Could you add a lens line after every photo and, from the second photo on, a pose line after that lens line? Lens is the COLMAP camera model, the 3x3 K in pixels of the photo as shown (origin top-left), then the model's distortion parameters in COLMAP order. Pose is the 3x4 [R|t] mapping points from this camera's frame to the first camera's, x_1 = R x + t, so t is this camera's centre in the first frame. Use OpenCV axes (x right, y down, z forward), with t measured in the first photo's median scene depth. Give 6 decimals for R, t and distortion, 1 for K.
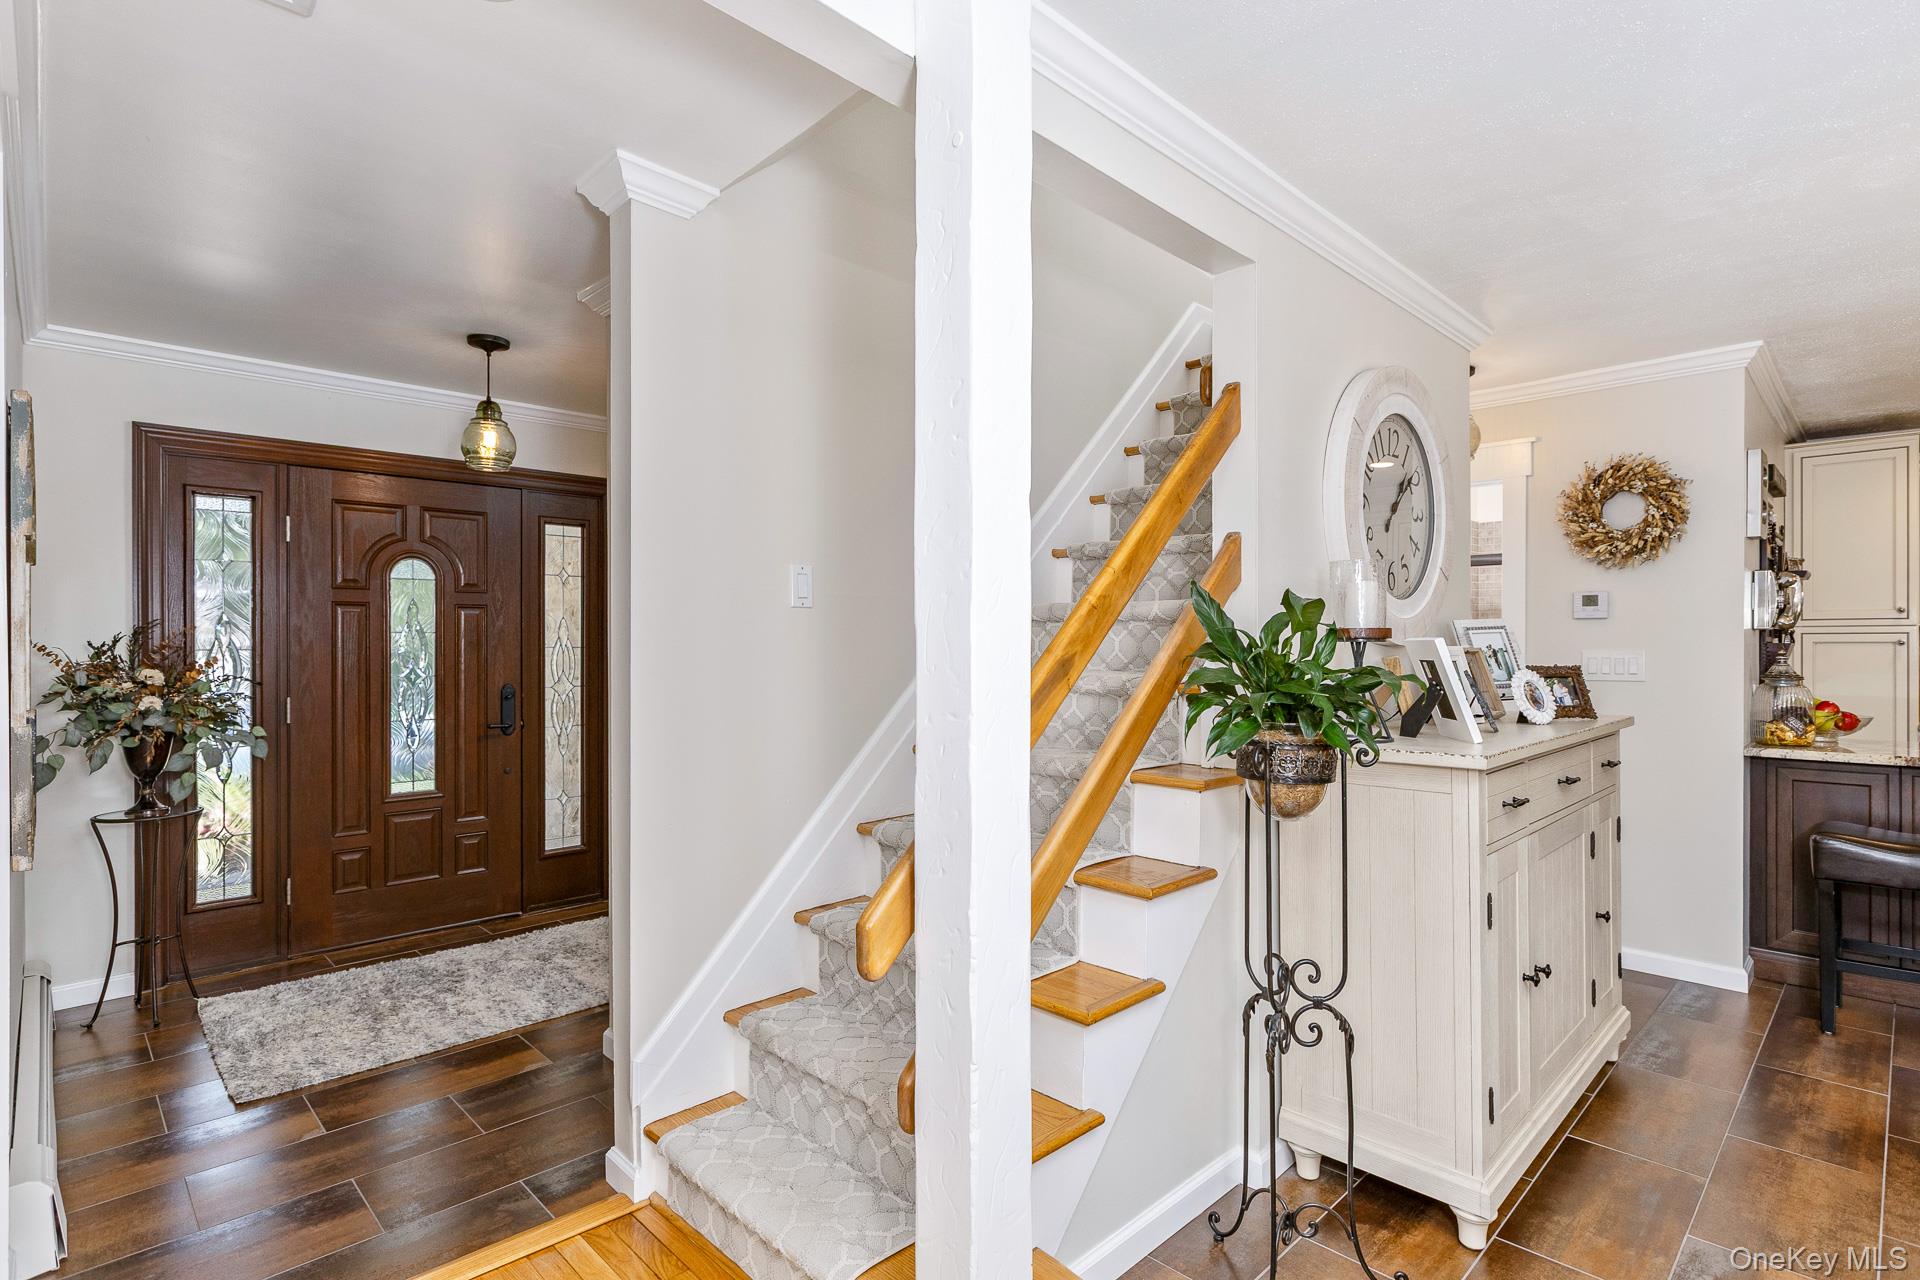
lens RADIAL K [[938.3, 0, 960.0], [0, 938.3, 640.0], [0, 0, 1]] dist [-0.000993, -0.000195]
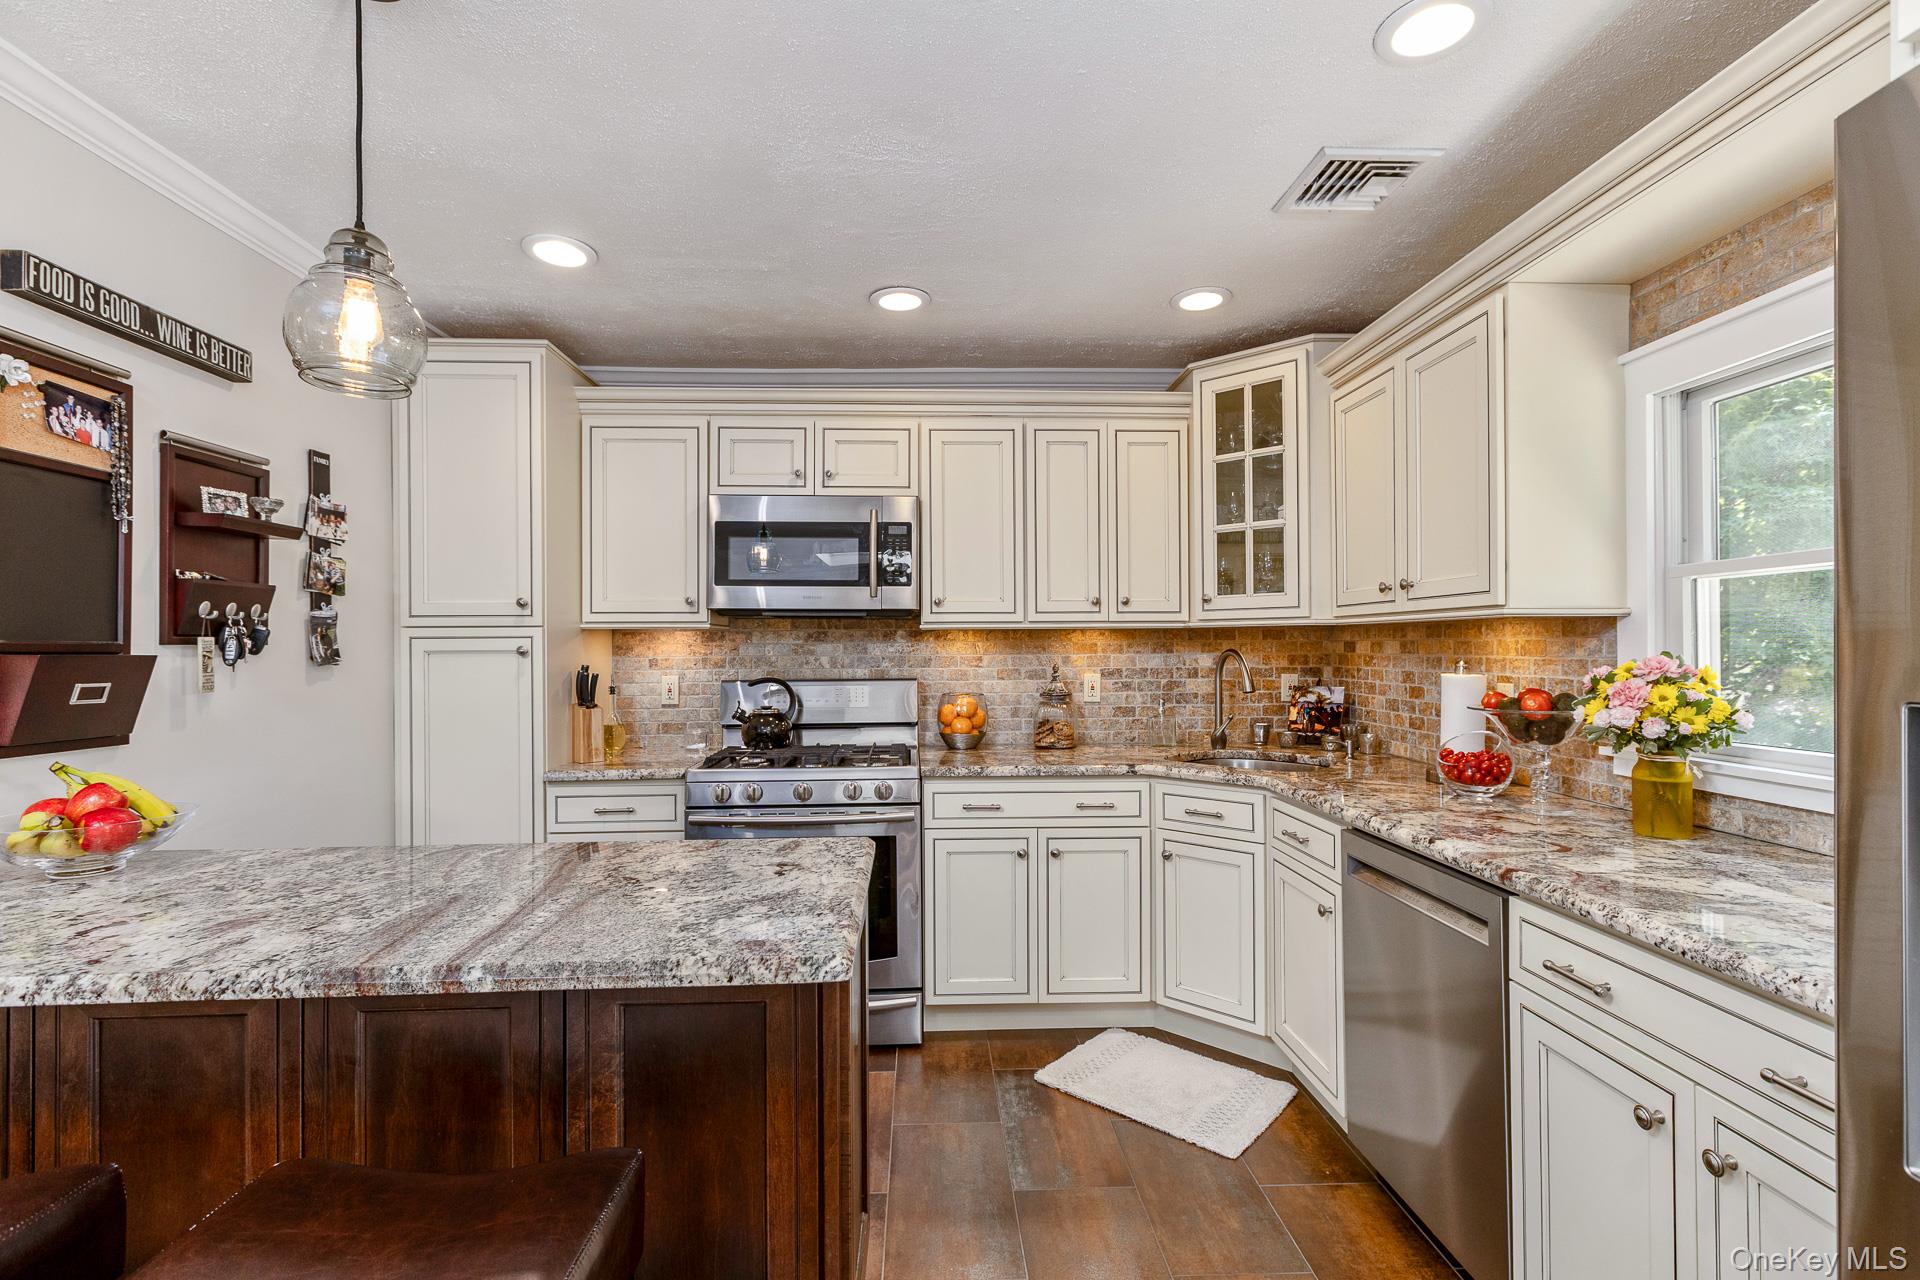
lens RADIAL K [[881.9, 0, 960.0], [0, 881.9, 640.0], [0, 0, 1]] dist [0.003319, -0.000221]
pose [[0.668308, 0.003715, 0.743875, 0.741873], [0.003829, 0.999957, -0.008434, 0.000917], [-0.743875, 0.008485, 0.668265, 0.339850]]
